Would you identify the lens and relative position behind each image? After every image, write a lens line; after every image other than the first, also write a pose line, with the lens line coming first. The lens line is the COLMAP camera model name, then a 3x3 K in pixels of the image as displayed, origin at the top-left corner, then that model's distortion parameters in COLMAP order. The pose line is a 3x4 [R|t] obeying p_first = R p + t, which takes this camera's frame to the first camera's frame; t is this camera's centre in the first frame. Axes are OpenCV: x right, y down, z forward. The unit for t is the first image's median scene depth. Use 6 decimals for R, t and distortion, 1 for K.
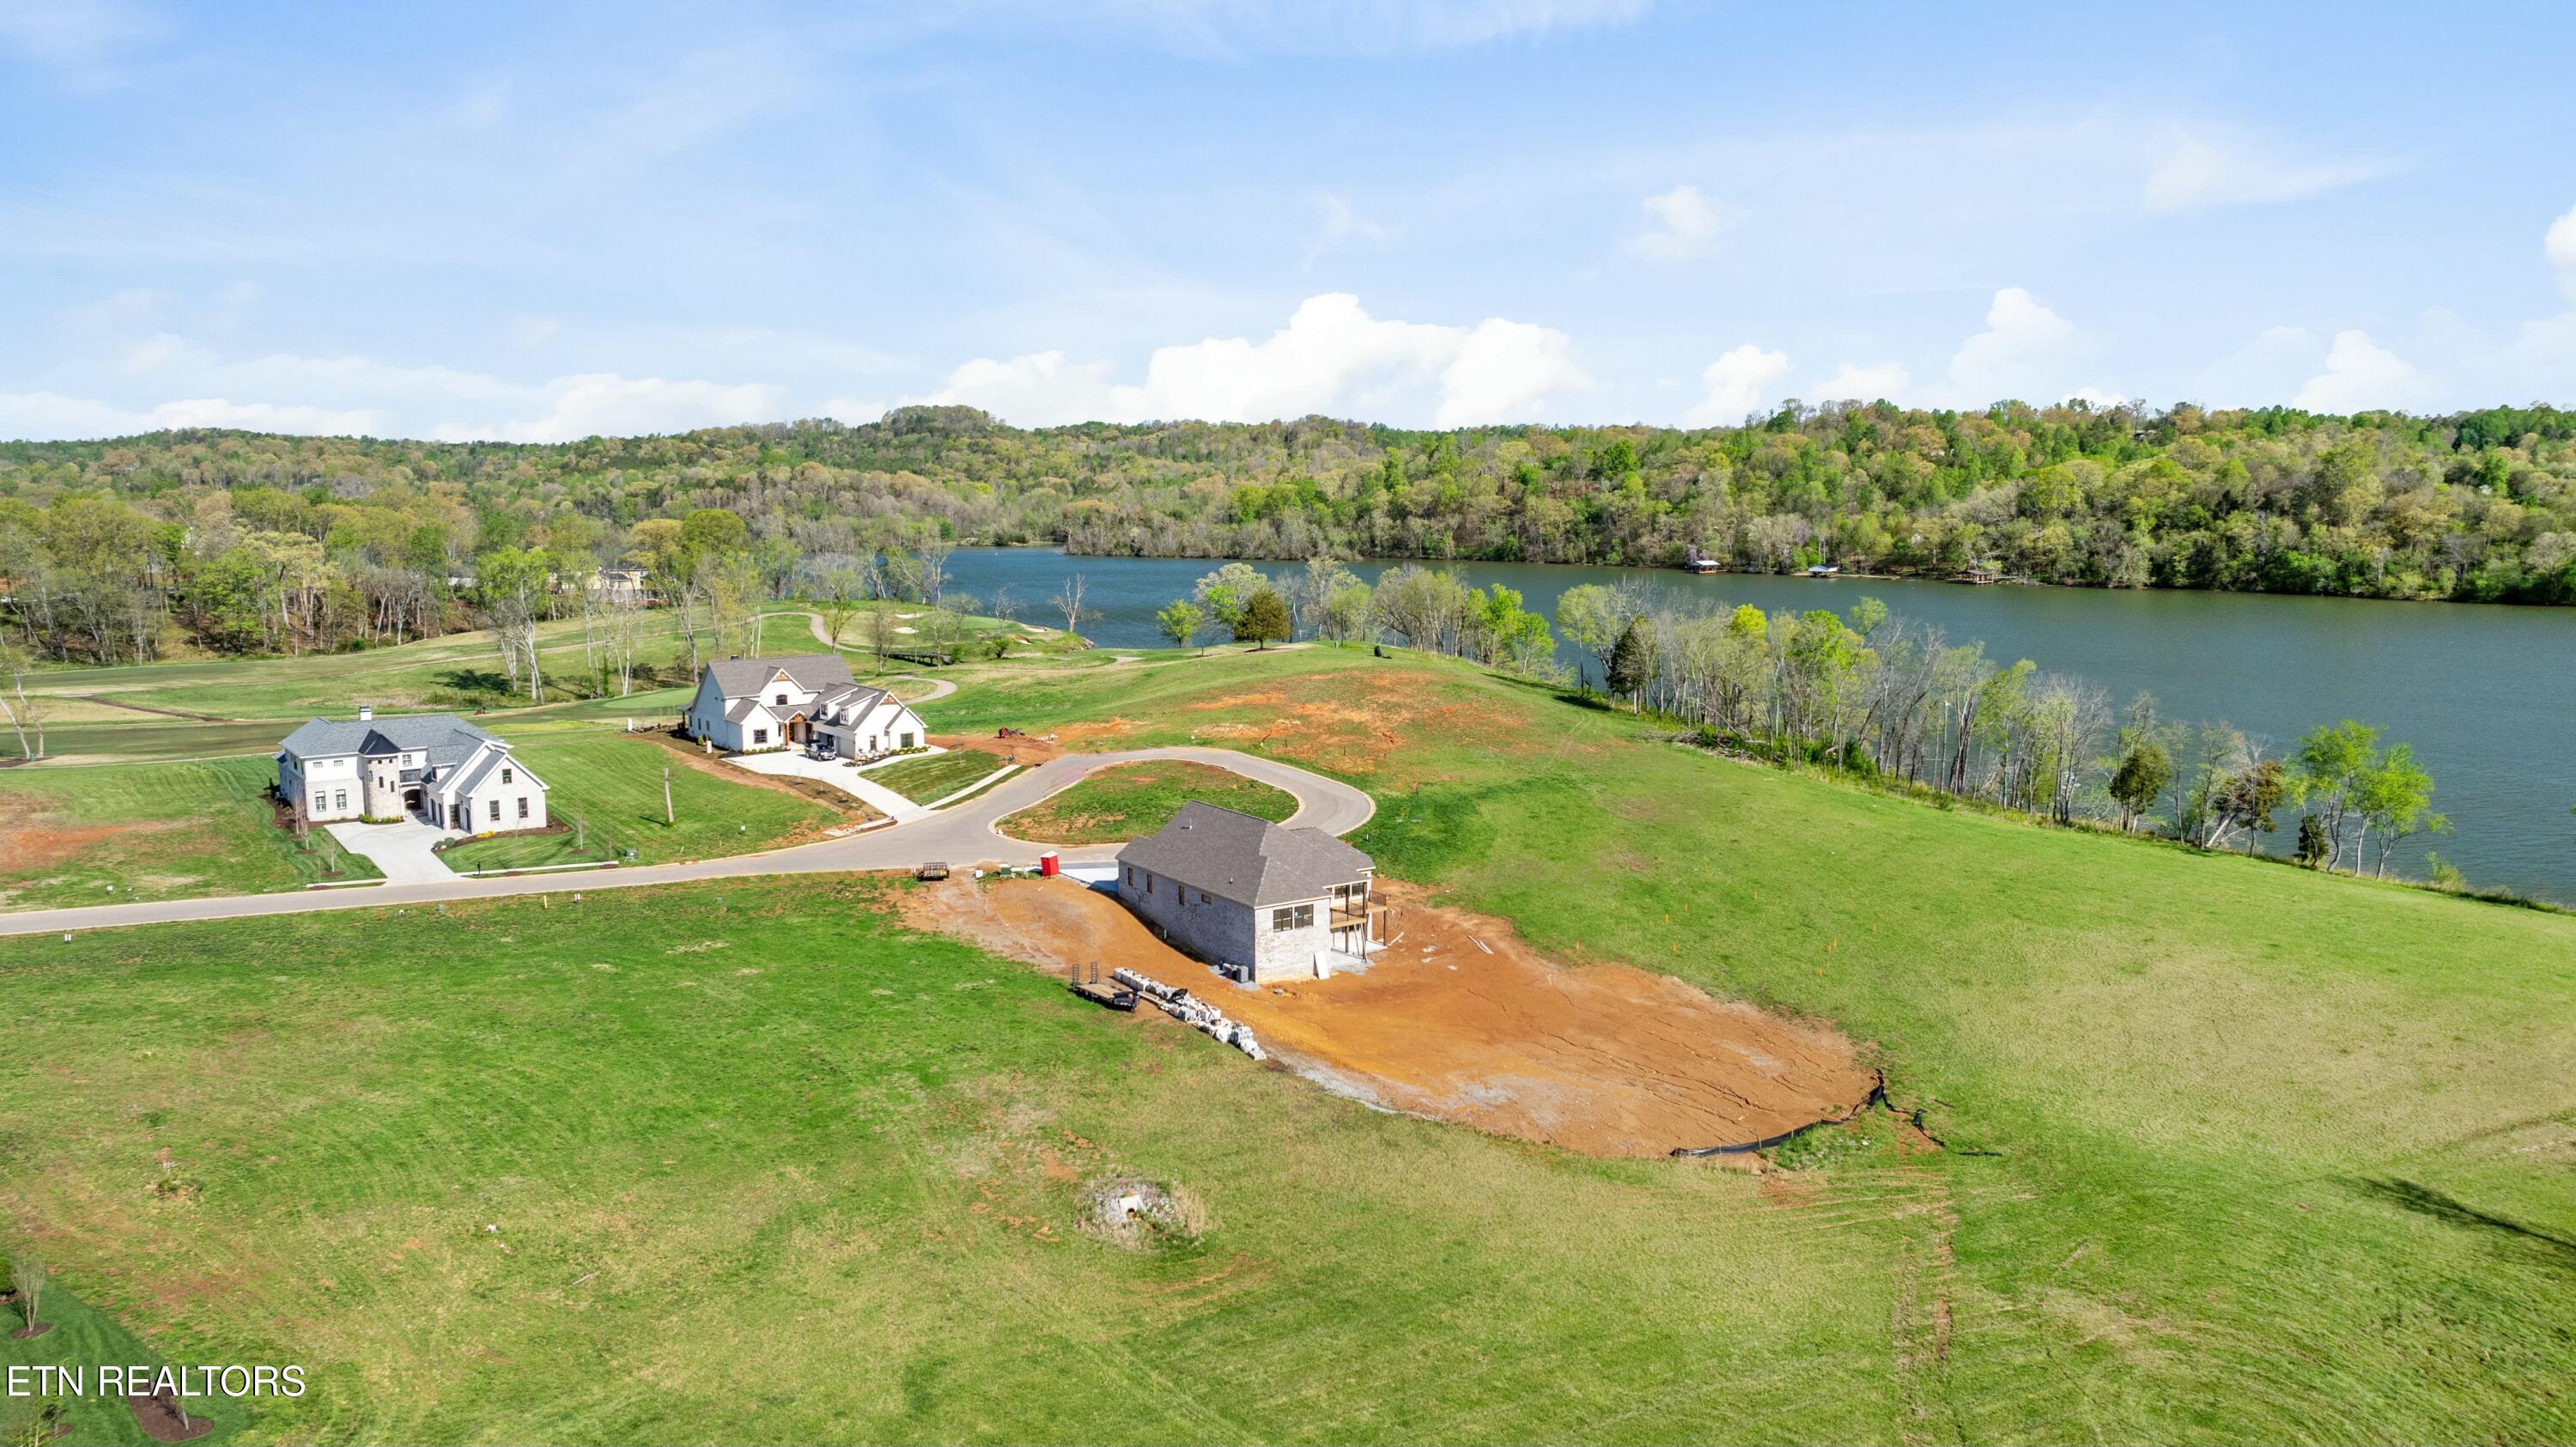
lens RADIAL K [[1809.2, 0, 1283.7], [0, 1809.2, 725.8], [0, 0, 1]] dist [-0.014153, 0.005169]
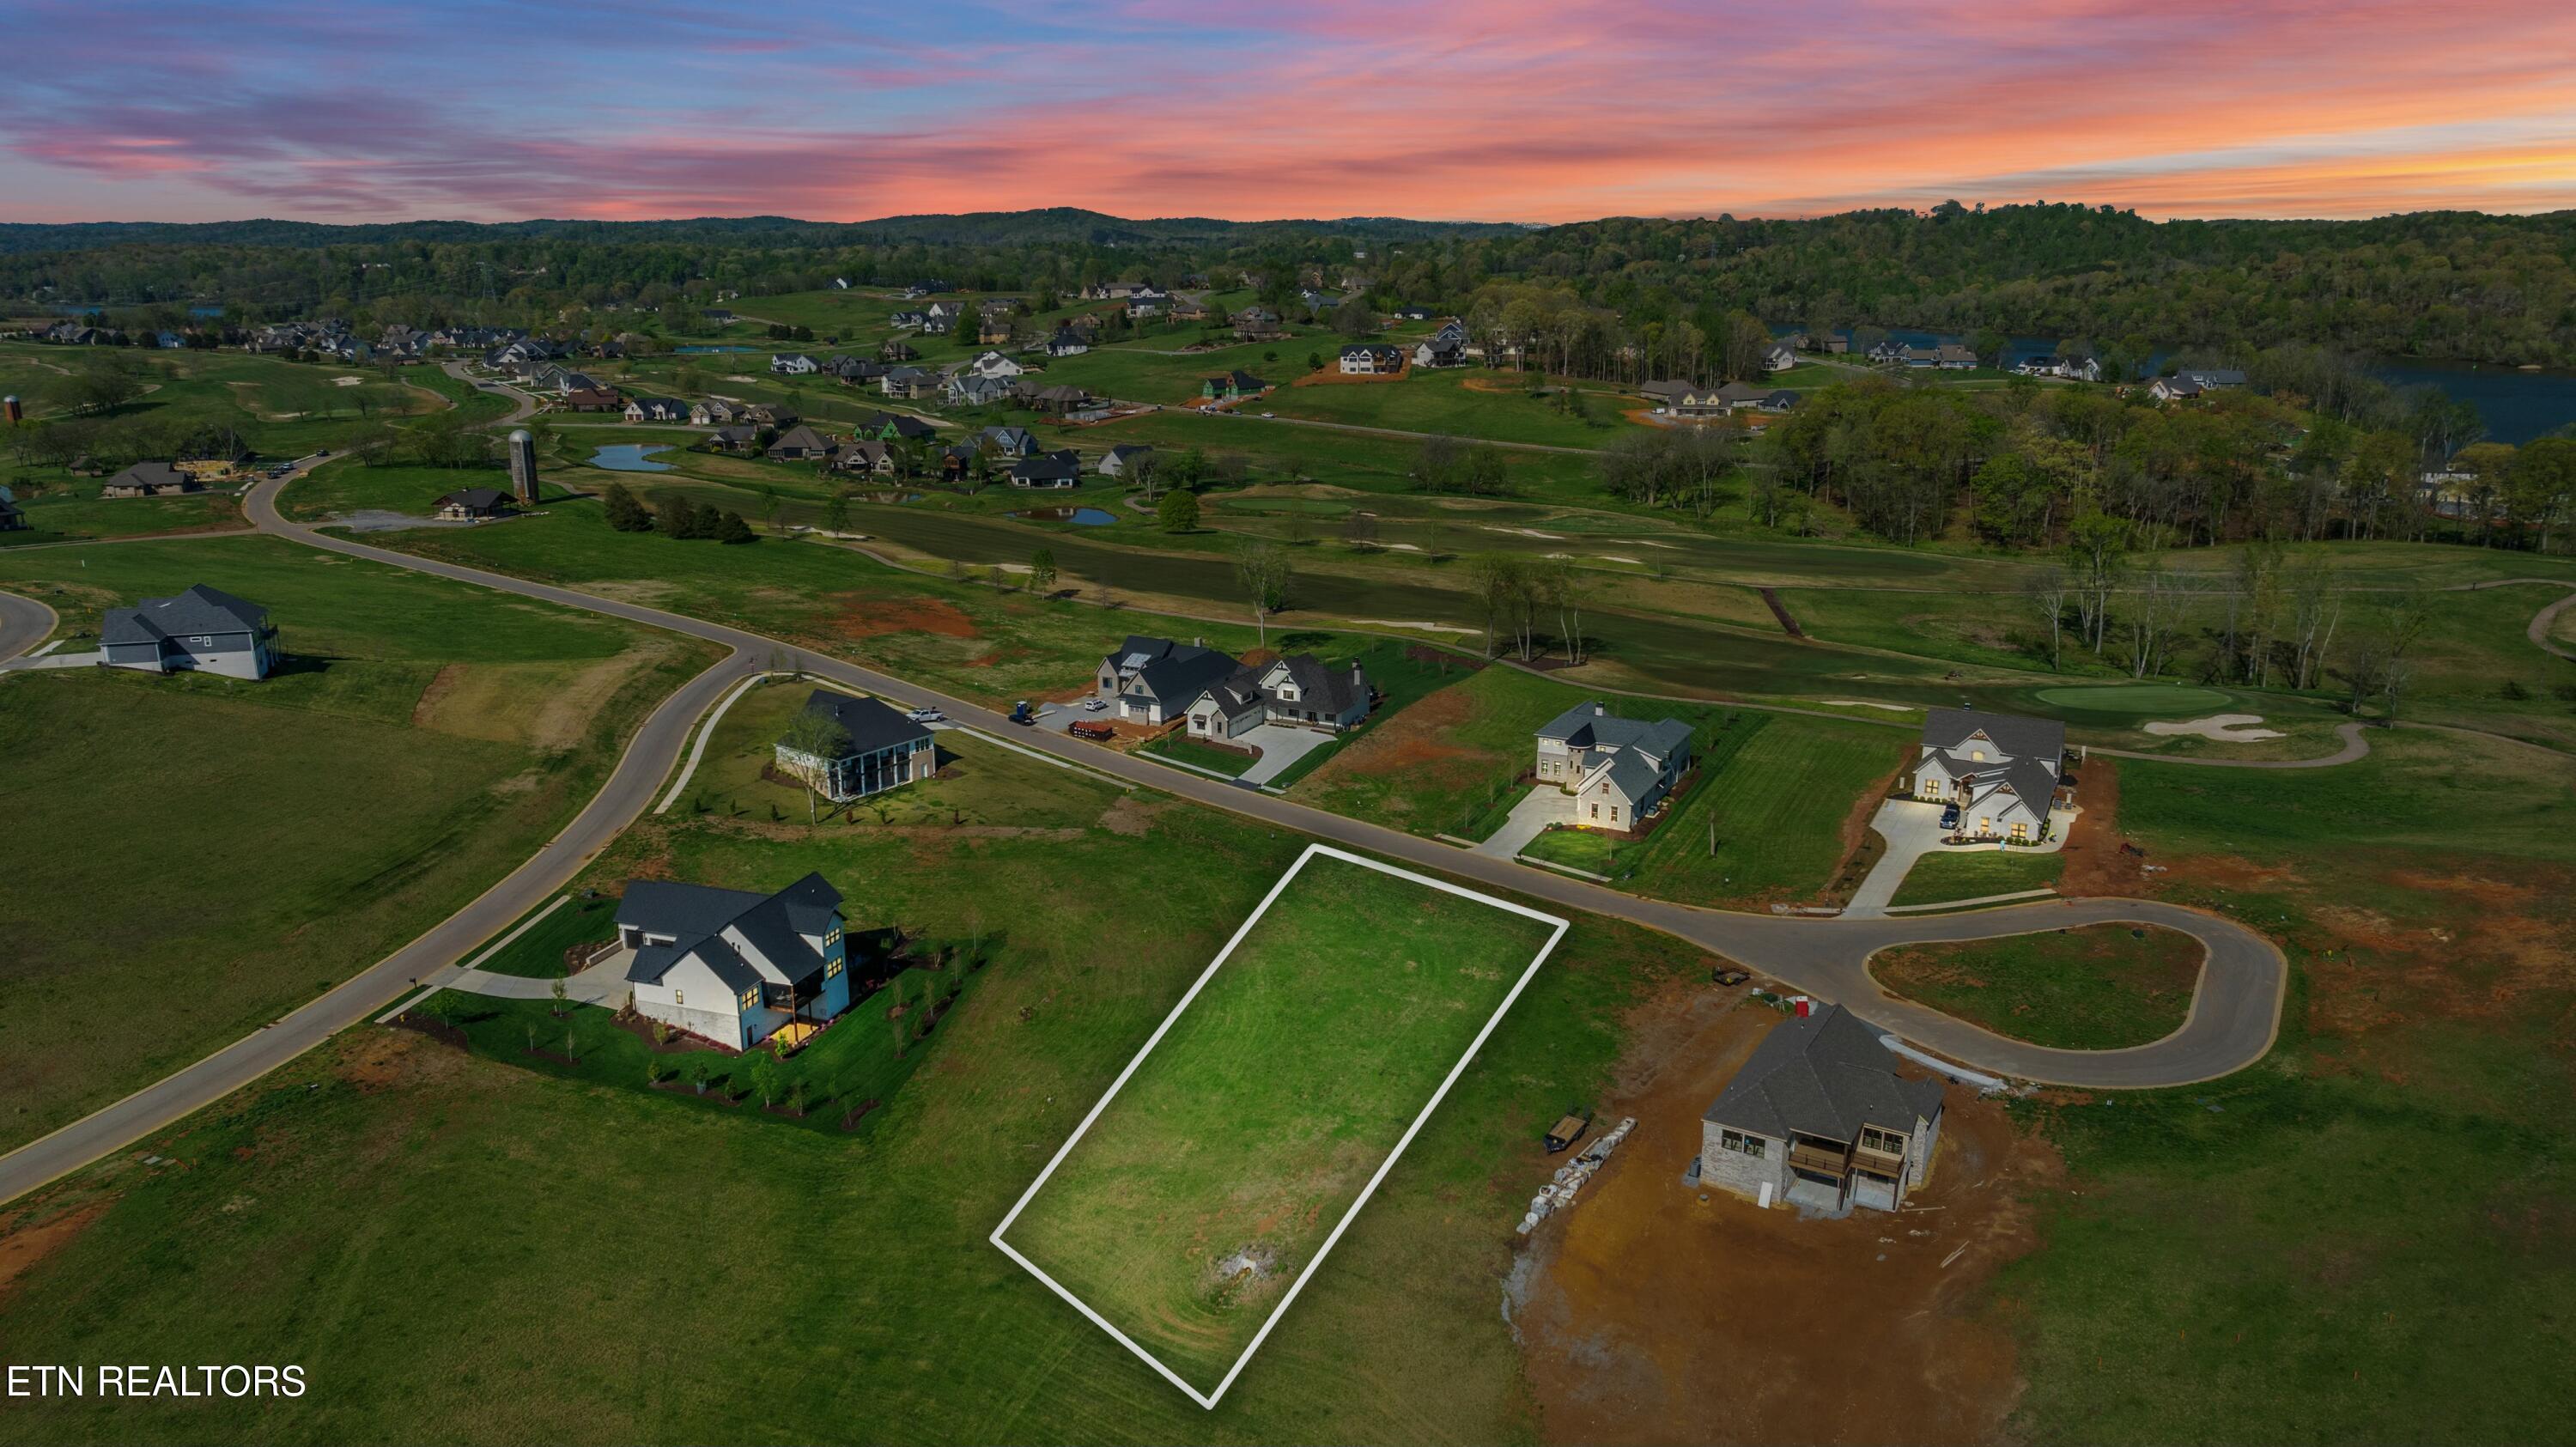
lens RADIAL K [[1809.2, 0, 1300.6], [0, 1809.2, 733.1], [0, 0, 1]] dist [-0.014153, 0.005169]
pose [[0.431665, 0.244055, -0.868391, 0.477046], [-0.123346, 0.969630, 0.211194, -0.204386], [0.893561, 0.015947, 0.448658, 0.155165]]
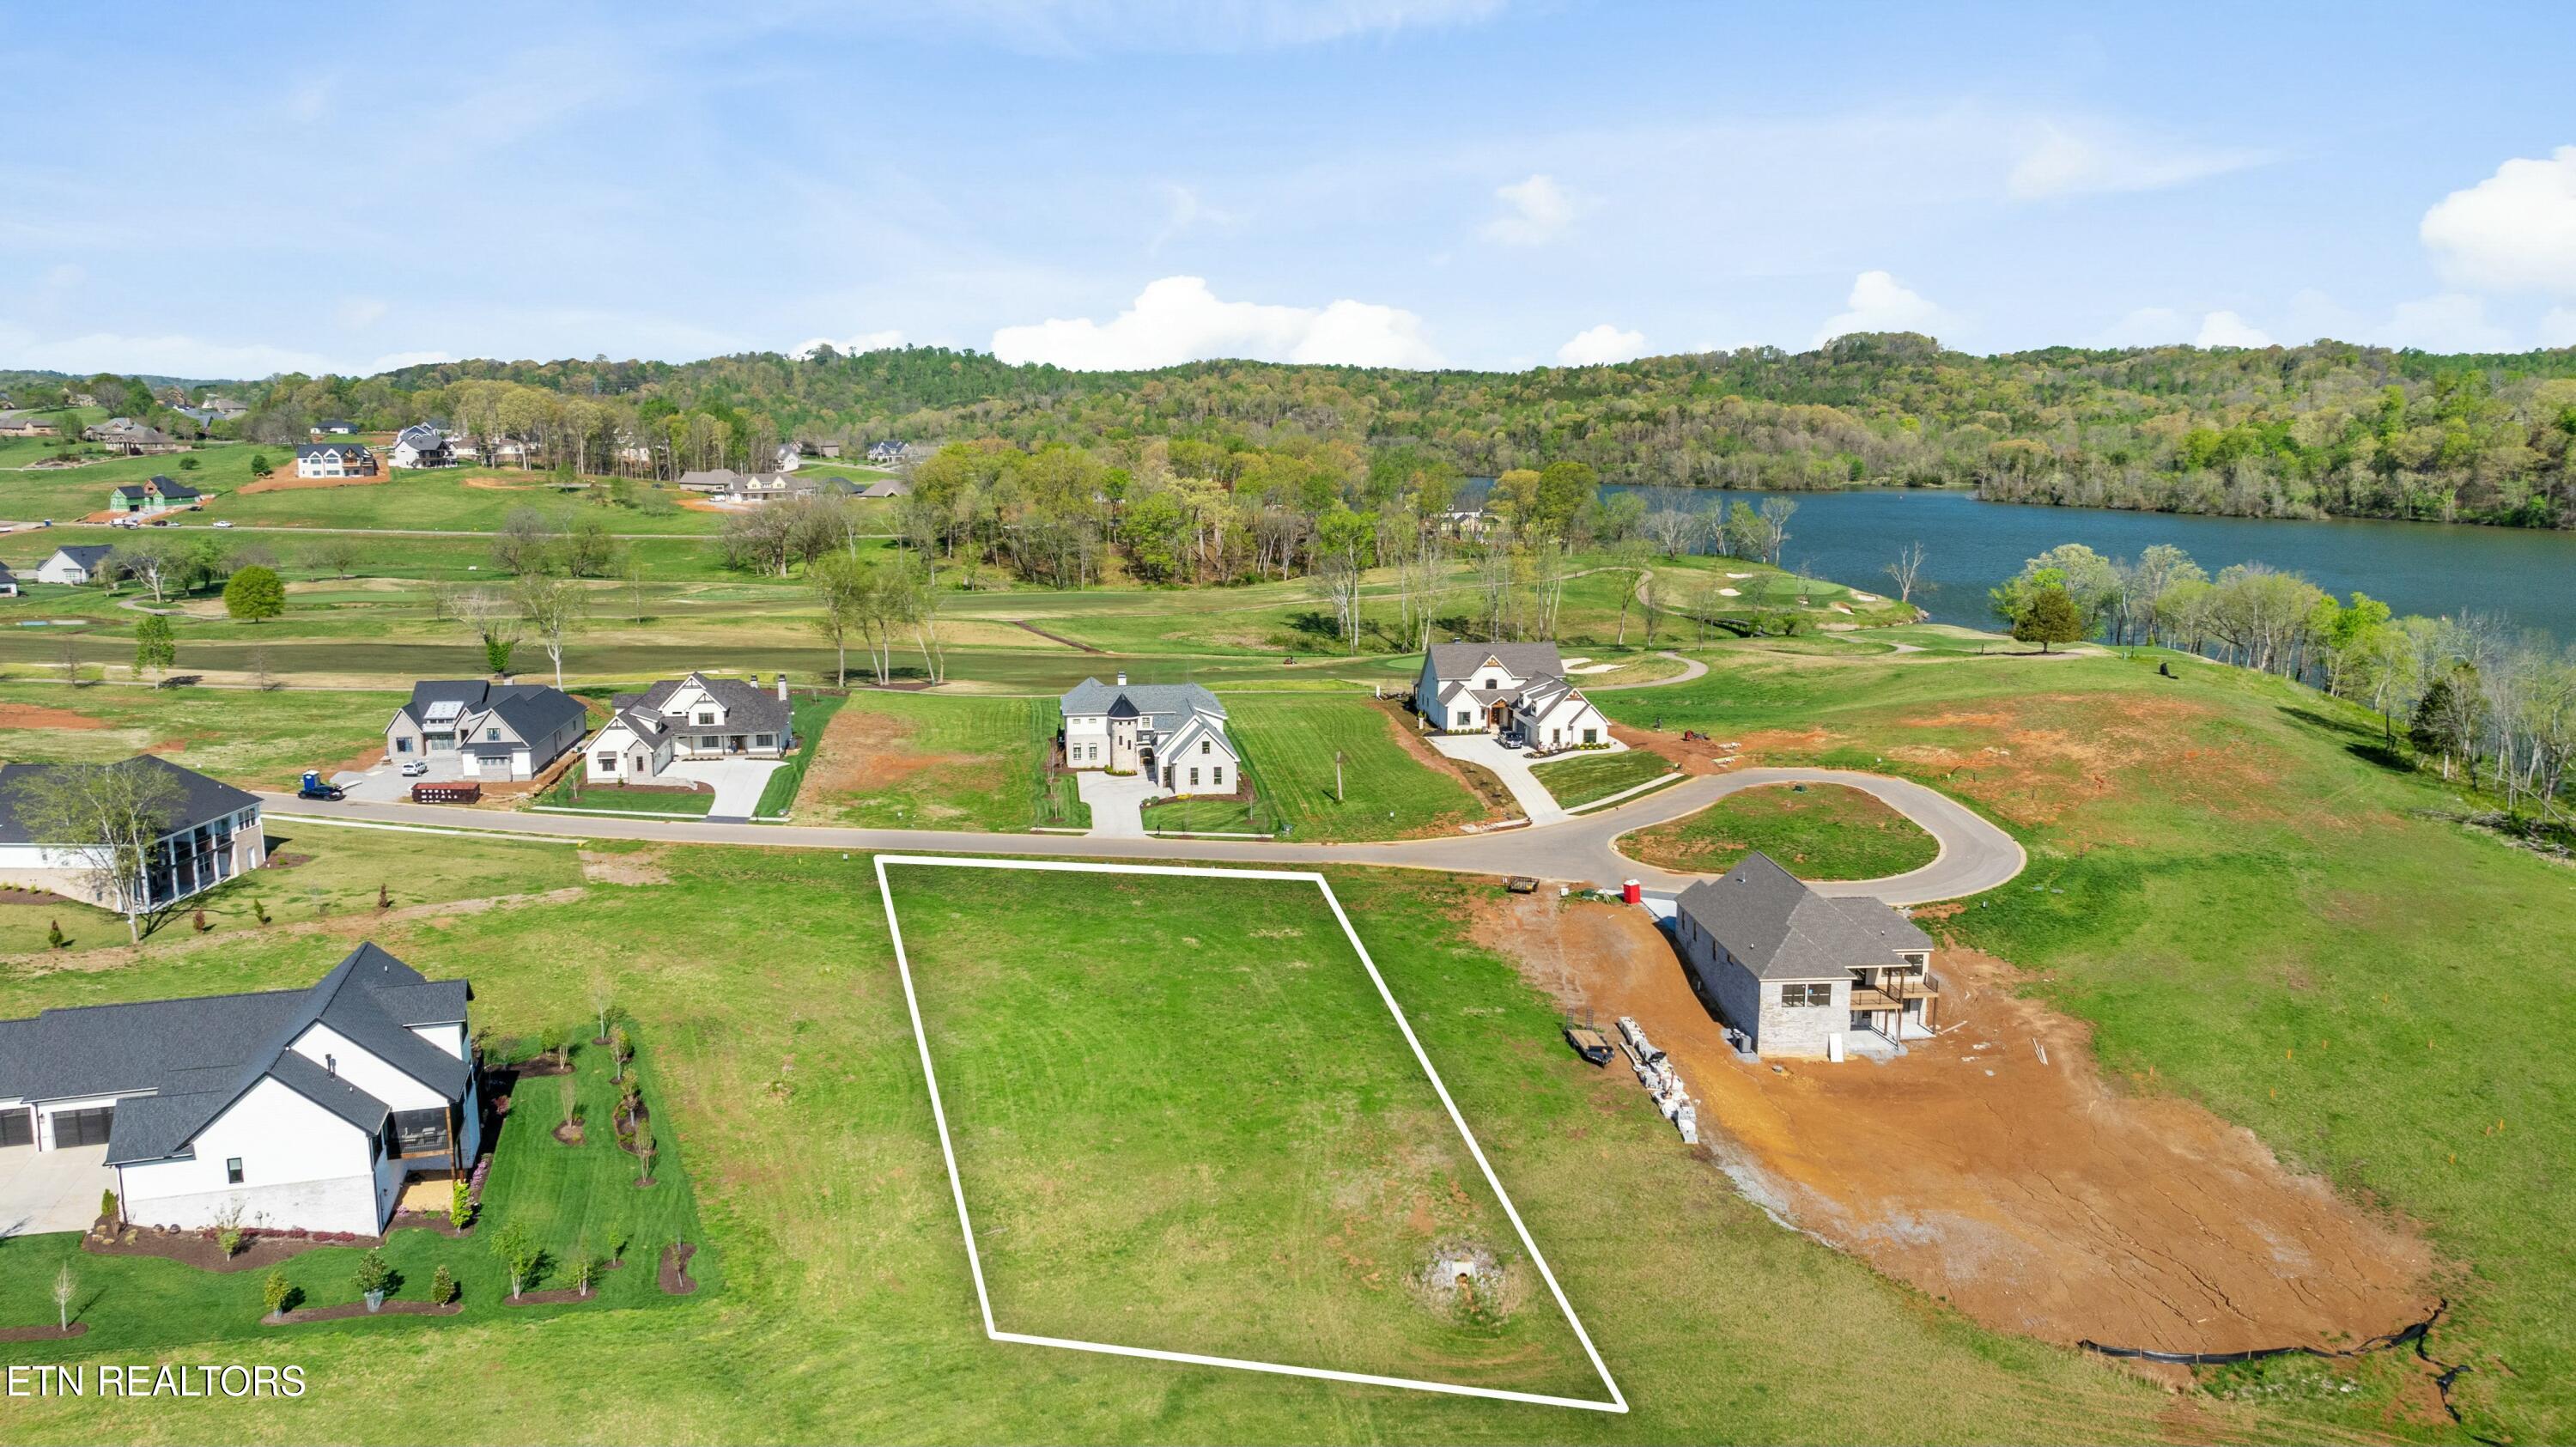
lens RADIAL K [[1809.2, 0, 1293.9], [0, 1809.2, 712.8], [0, 0, 1]] dist [-0.014153, 0.005169]
pose [[0.873304, 0.087510, -0.479252, 0.130685], [-0.070149, 0.996071, 0.054053, -0.046649], [0.482099, -0.013586, 0.876011, 0.013492]]
